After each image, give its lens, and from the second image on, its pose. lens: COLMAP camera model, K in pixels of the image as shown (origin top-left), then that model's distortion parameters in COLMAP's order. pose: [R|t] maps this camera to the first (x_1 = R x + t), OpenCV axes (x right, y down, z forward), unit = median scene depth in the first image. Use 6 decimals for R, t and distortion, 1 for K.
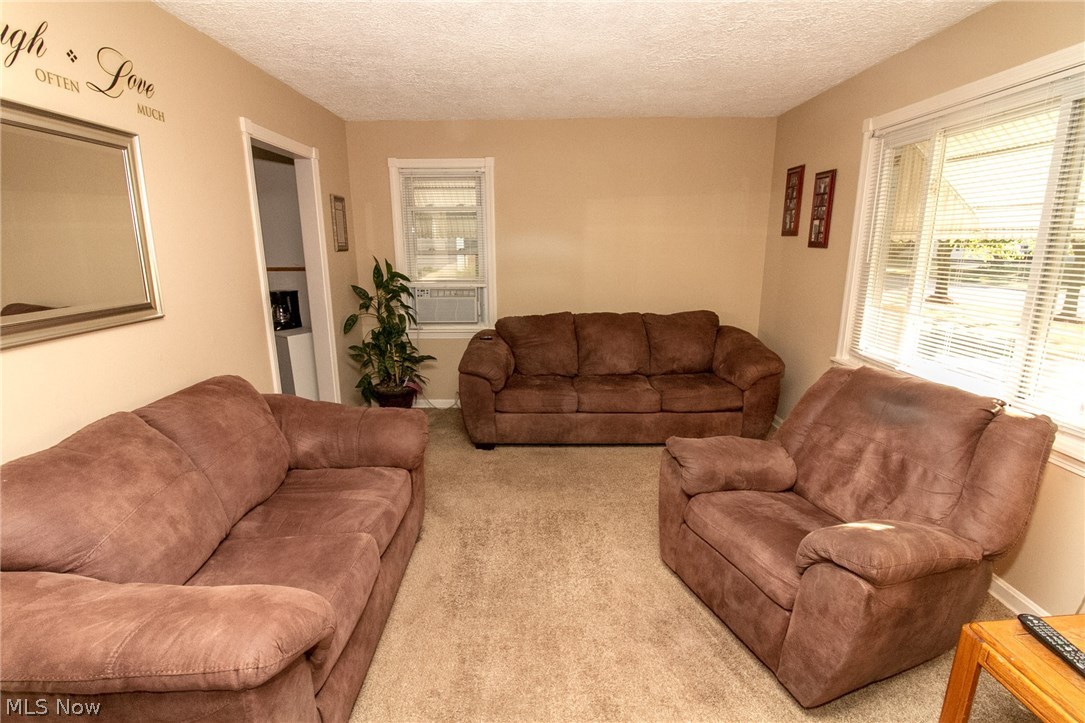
lens RADIAL K [[501.6, 0, 536.0], [0, 501.6, 360.4], [0, 0, 1]] dist [-0.007310, -0.008175]
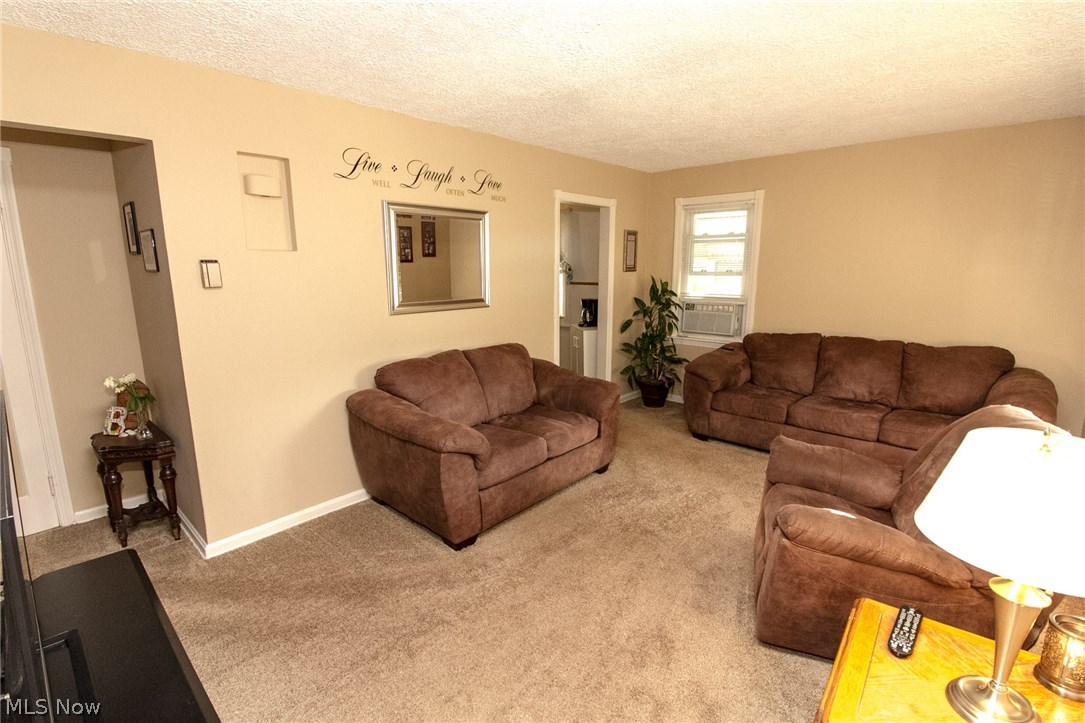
lens RADIAL K [[501.6, 0, 534.5], [0, 501.6, 362.0], [0, 0, 1]] dist [-0.007310, -0.008175]
pose [[0.740548, 0.131283, -0.659055, 0.370301], [-0.150665, 0.988201, 0.027554, 0.023214], [0.654896, 0.078892, 0.751590, -0.163815]]
